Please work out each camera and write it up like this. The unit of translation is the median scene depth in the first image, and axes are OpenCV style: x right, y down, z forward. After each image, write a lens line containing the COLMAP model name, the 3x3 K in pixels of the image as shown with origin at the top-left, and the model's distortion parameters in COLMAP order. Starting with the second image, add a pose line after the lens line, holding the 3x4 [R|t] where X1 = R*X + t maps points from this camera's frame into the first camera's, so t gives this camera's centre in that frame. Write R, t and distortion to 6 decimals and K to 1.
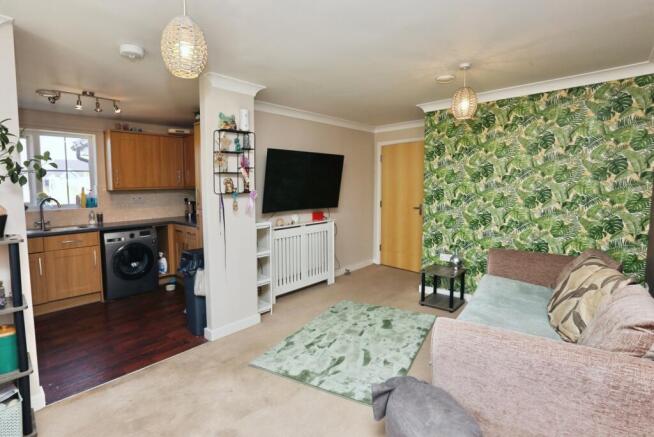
lens RADIAL K [[315.2, 0, 313.8], [0, 315.2, 207.4], [0, 0, 1]] dist [-0.044500, 0.015760]
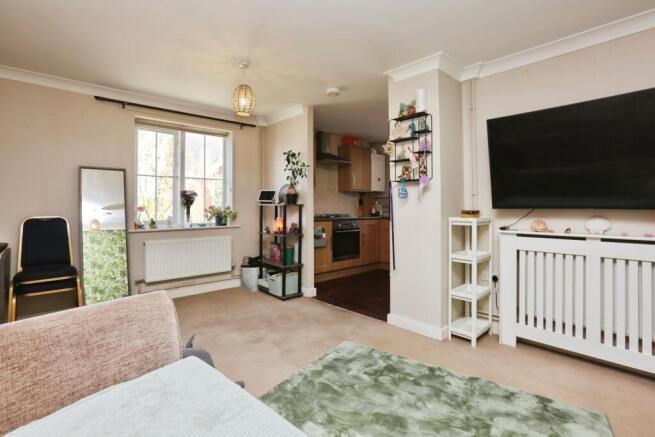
lens RADIAL K [[309.1, 0, 338.2], [0, 309.1, 193.4], [0, 0, 1]] dist [-0.040851, 0.000158]
pose [[-0.027962, -0.023326, -0.999337, 0.478643], [-0.074022, 0.997031, -0.021202, 0.020867], [0.996865, 0.073380, -0.029605, 0.561765]]
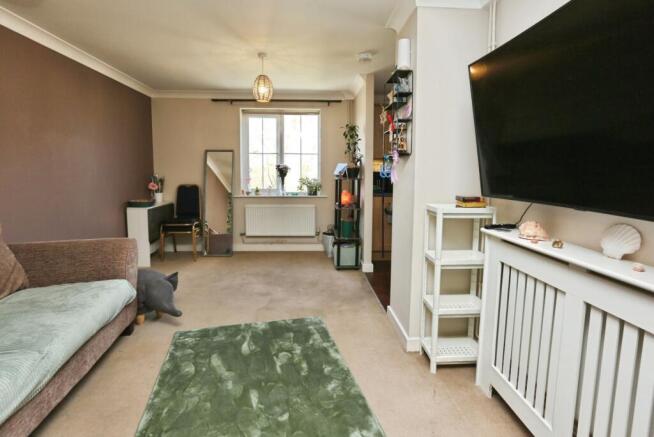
lens RADIAL K [[324.6, 0, 329.6], [0, 324.6, 185.5], [0, 0, 1]] dist [-0.015840, 0.001664]
pose [[-0.670603, 0.045106, -0.740444, 0.329110], [-0.054142, 0.992511, 0.109497, -0.037121], [0.739838, 0.113518, -0.663139, 0.991556]]
